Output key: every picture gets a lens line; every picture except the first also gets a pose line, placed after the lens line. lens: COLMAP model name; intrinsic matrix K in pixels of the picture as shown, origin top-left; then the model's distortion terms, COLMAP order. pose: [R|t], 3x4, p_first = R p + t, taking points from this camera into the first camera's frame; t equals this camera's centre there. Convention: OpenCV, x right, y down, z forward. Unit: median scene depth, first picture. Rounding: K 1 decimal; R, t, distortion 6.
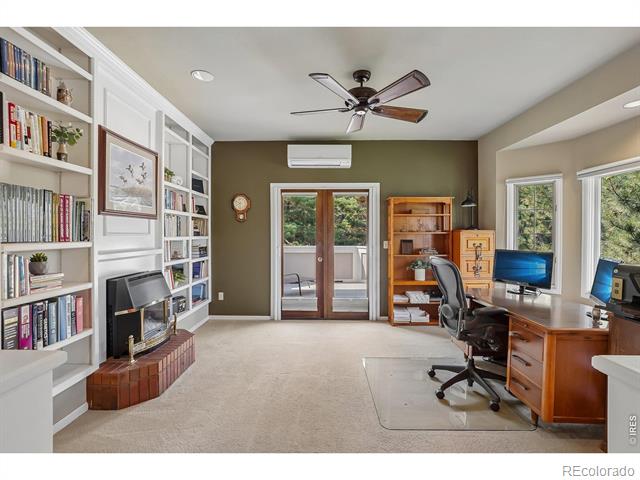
lens RADIAL K [[334.8, 0, 322.0], [0, 334.8, 234.8], [0, 0, 1]] dist [-0.024381, 0.000586]
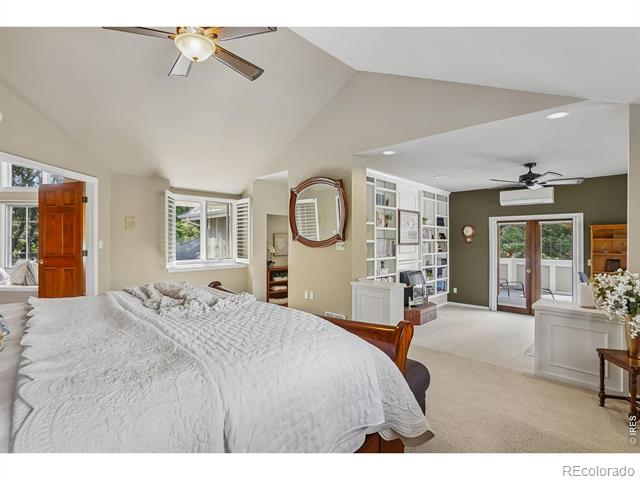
lens RADIAL K [[334.8, 0, 322.0], [0, 334.8, 234.8], [0, 0, 1]] dist [-0.024381, 0.000586]
pose [[0.753002, -0.004961, -0.658000, 0.281715], [-0.008508, 0.999815, -0.017275, -0.048804], [0.657964, 0.018606, 0.752820, -0.652514]]
